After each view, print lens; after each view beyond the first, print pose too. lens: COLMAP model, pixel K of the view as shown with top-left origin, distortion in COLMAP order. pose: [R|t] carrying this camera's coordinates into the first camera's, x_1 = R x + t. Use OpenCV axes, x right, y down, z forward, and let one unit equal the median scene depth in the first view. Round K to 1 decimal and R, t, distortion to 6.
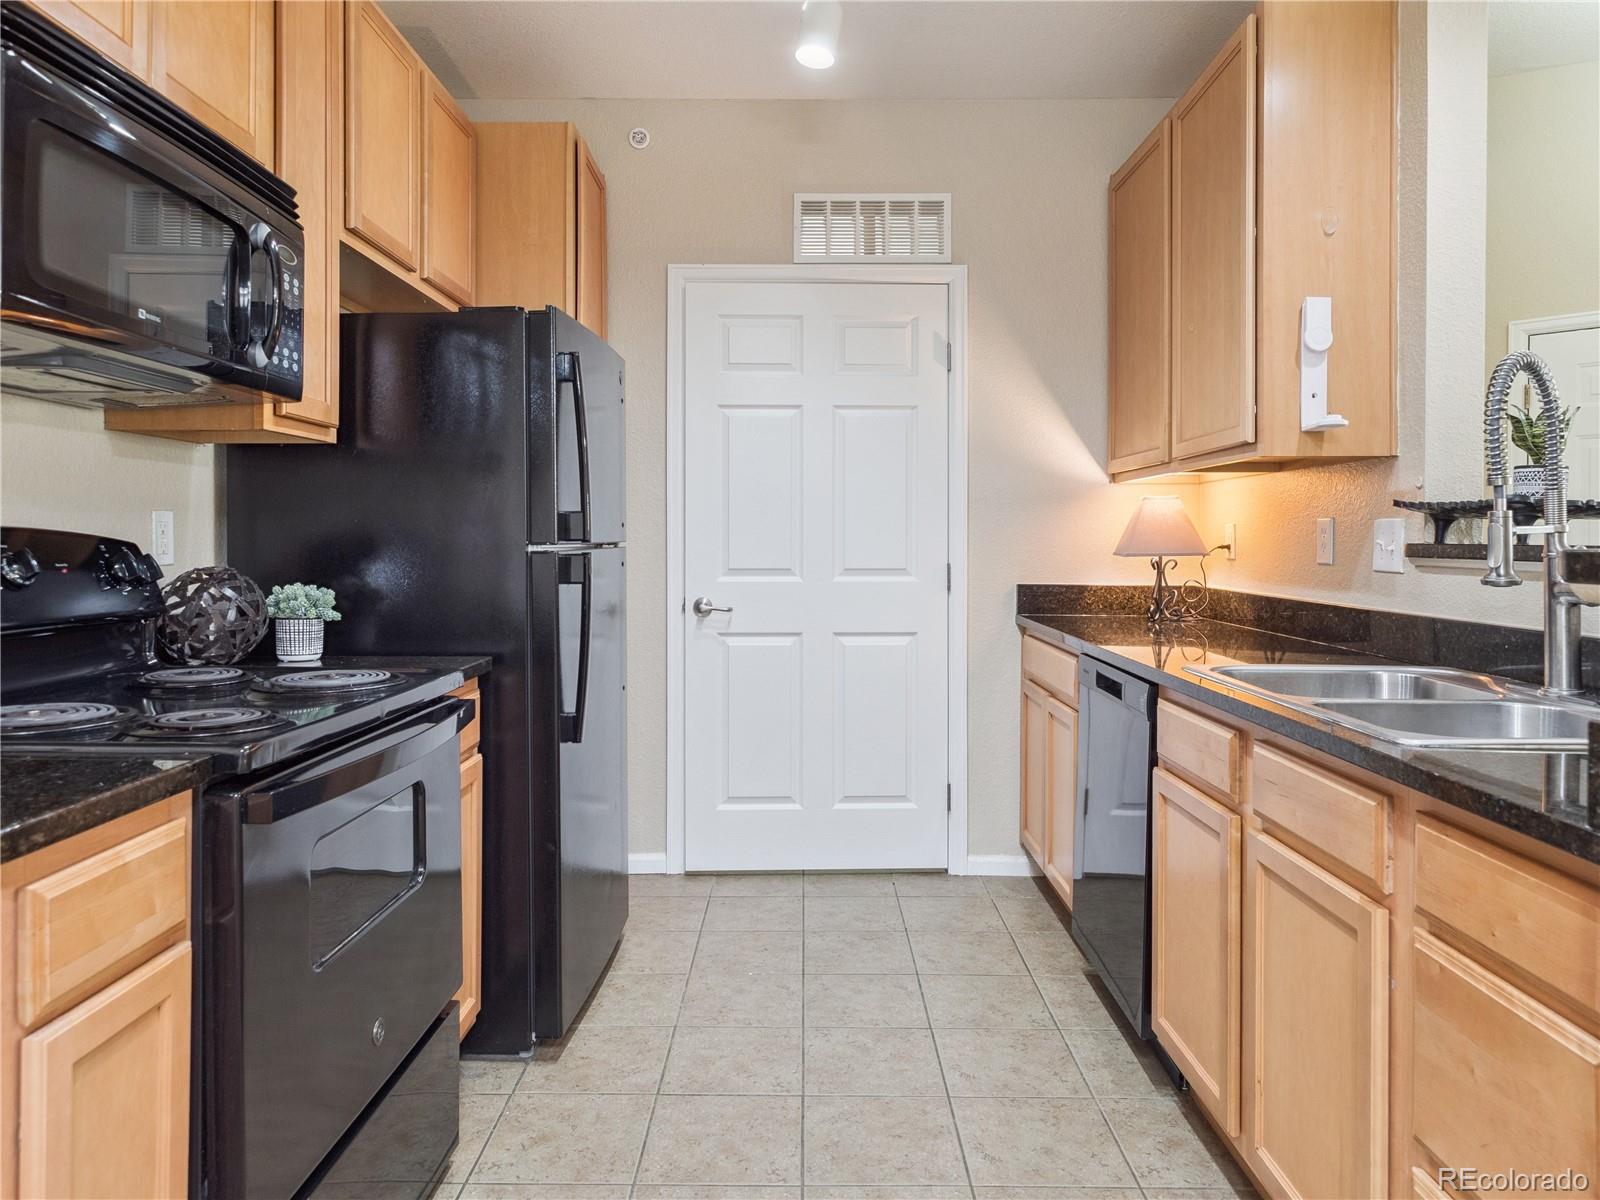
lens RADIAL K [[1049.7, 0, 805.1], [0, 1049.7, 538.1], [0, 0, 1]] dist [0.000375, -0.006463]
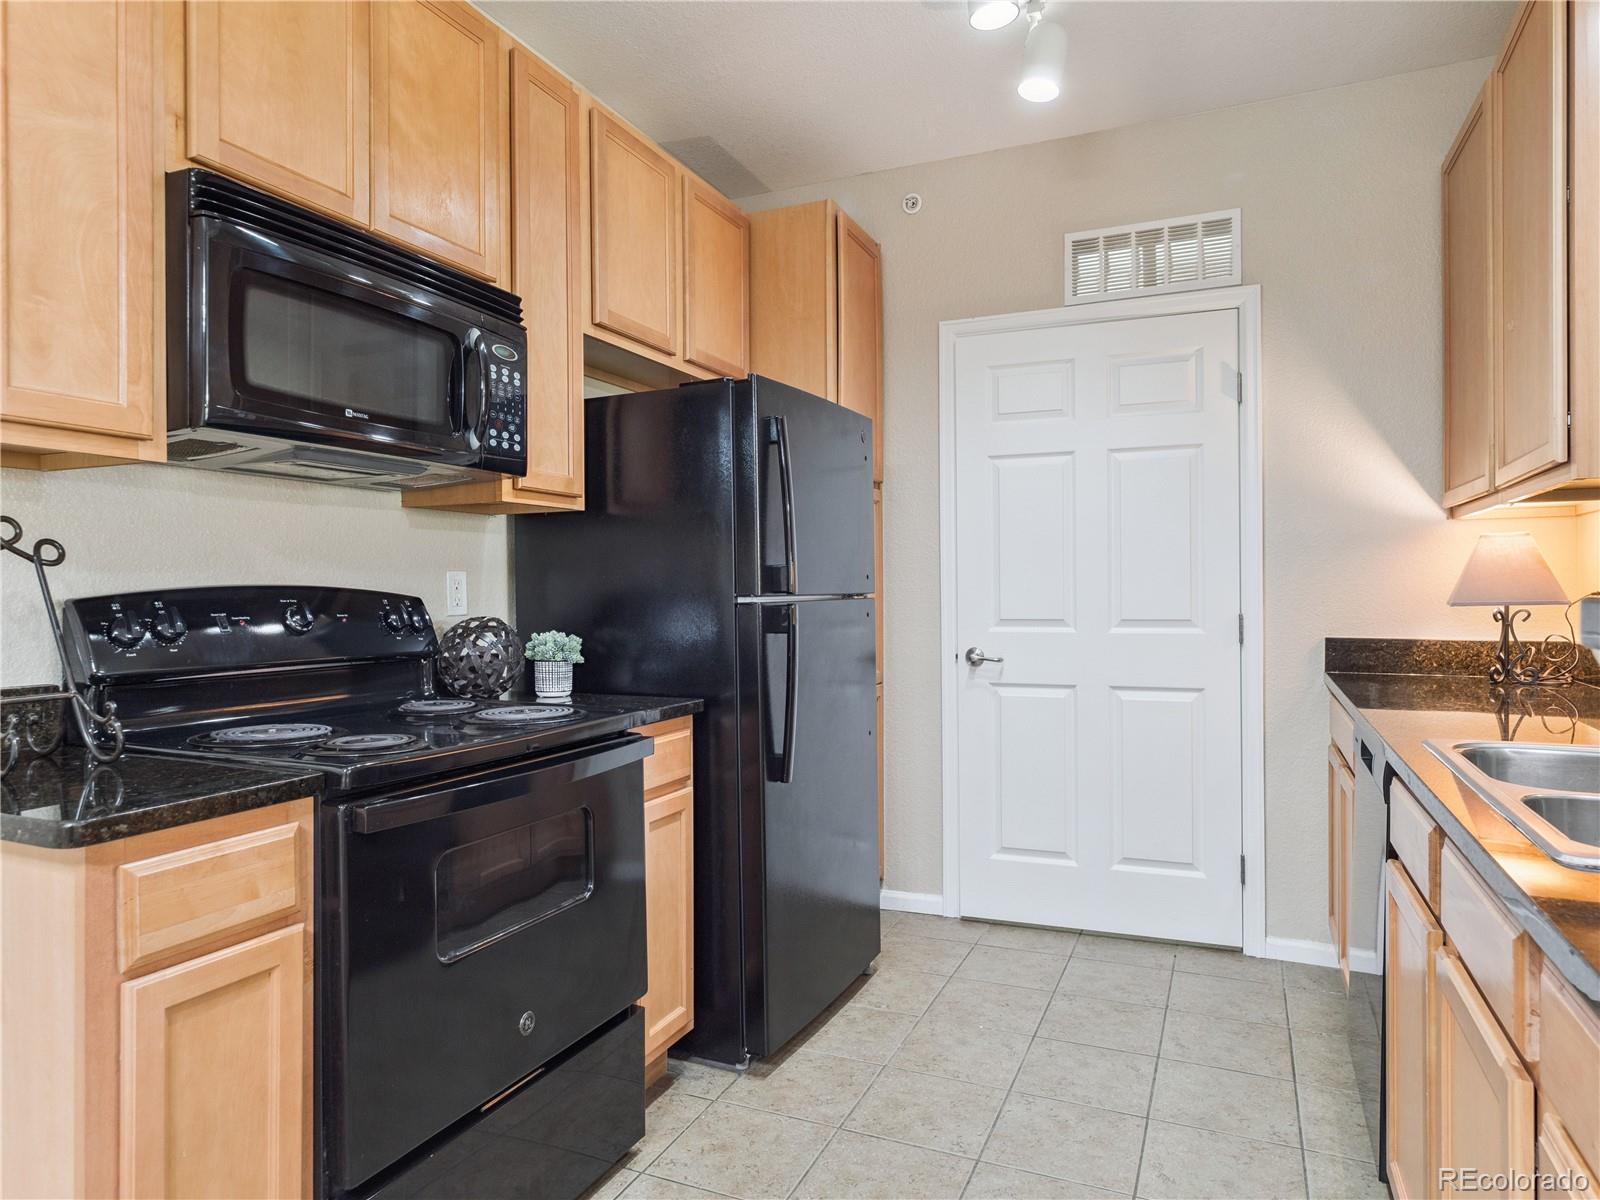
lens RADIAL K [[995.0, 0, 804.5], [0, 995.0, 593.3], [0, 0, 1]] dist [-0.000751, -0.001181]
pose [[0.916953, -0.007710, -0.398921, 0.186053], [0.009354, 0.999954, 0.002173, 0.000940], [0.398886, -0.005724, 0.916983, 0.076720]]
